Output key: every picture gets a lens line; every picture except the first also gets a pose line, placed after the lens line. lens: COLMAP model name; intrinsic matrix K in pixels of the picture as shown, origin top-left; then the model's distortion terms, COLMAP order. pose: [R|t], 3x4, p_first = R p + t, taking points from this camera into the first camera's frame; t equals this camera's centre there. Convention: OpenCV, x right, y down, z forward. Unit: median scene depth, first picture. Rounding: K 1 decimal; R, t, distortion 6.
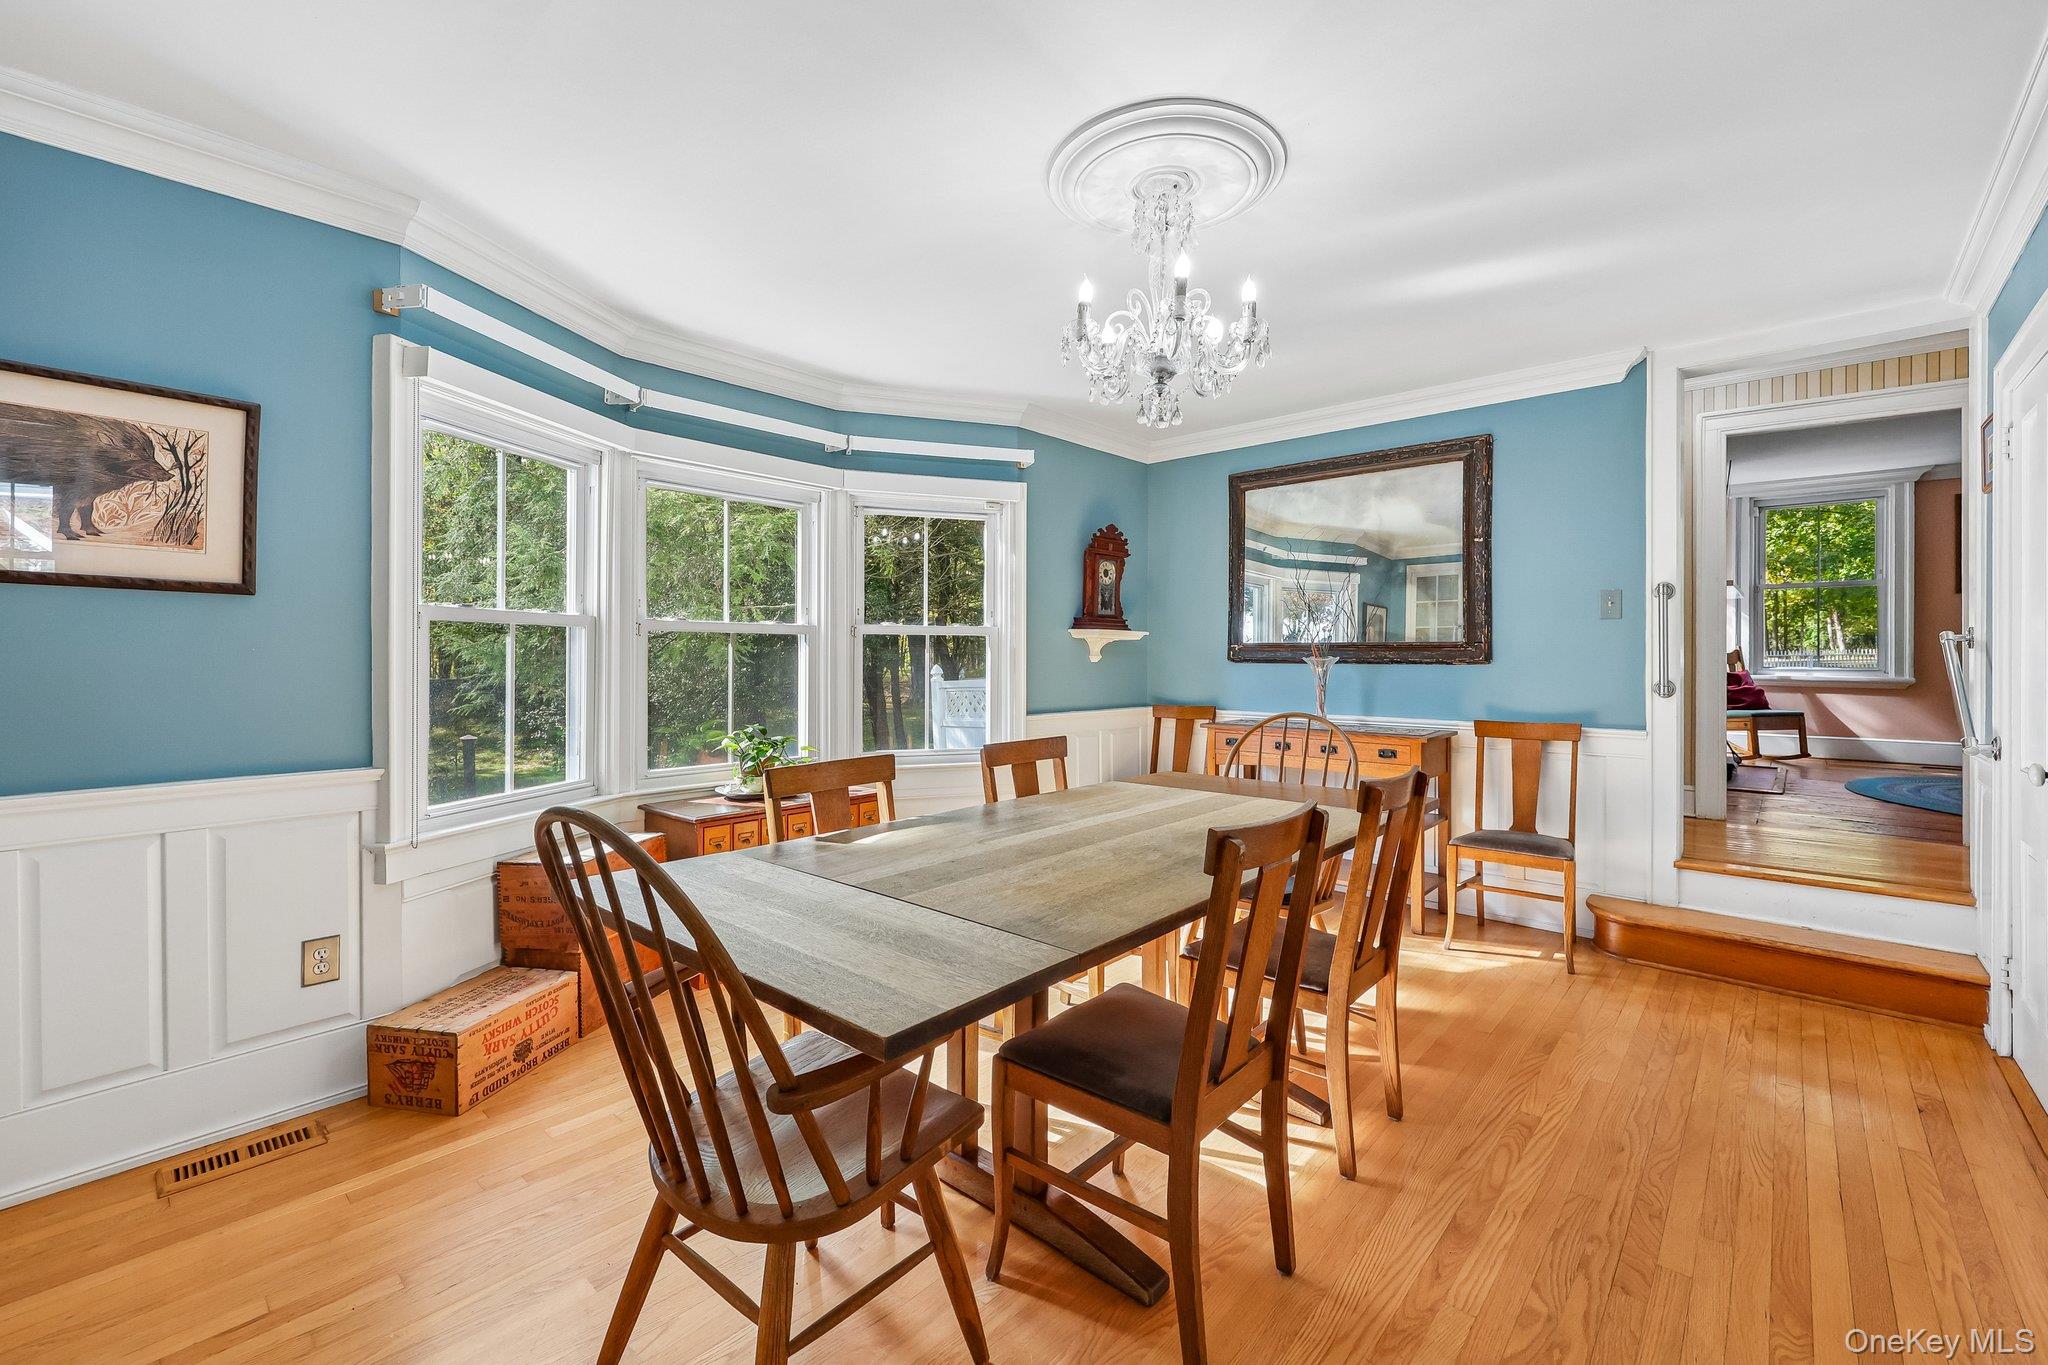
lens RADIAL K [[864.7, 0, 1026.2], [0, 864.7, 670.1], [0, 0, 1]] dist [0.000863, -0.000009]
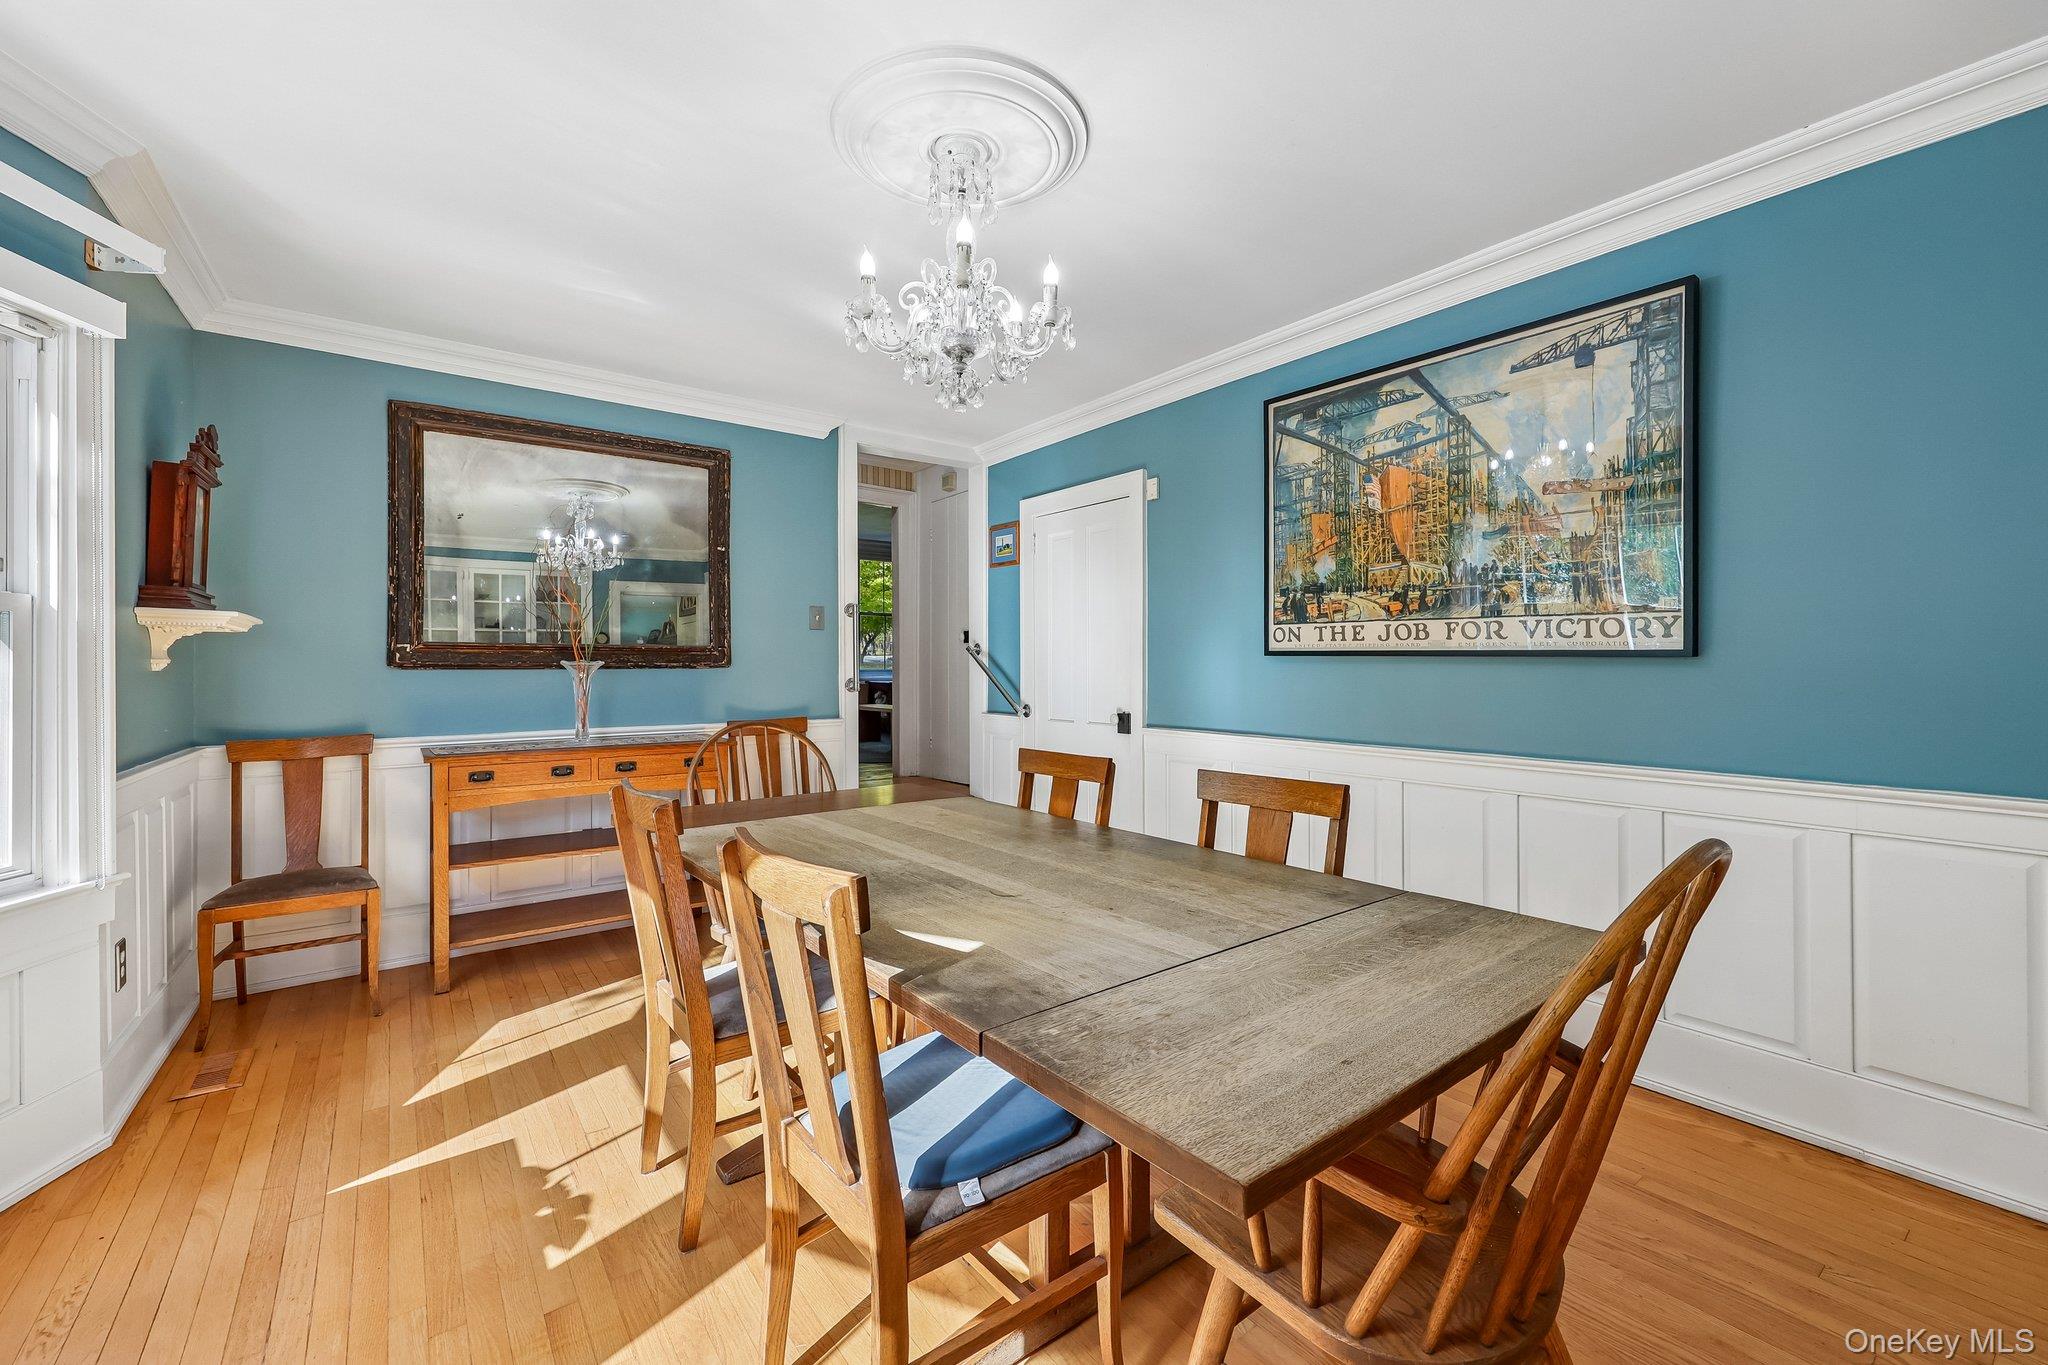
lens RADIAL K [[836.4, 0, 1069.7], [0, 836.4, 656.2], [0, 0, 1]] dist [0.001984, 0.000136]
pose [[0.163813, 0.006367, 0.986471, -0.391982], [0.019040, 0.999773, -0.009614, -0.003209], [-0.986308, 0.020357, 0.163655, 0.411920]]
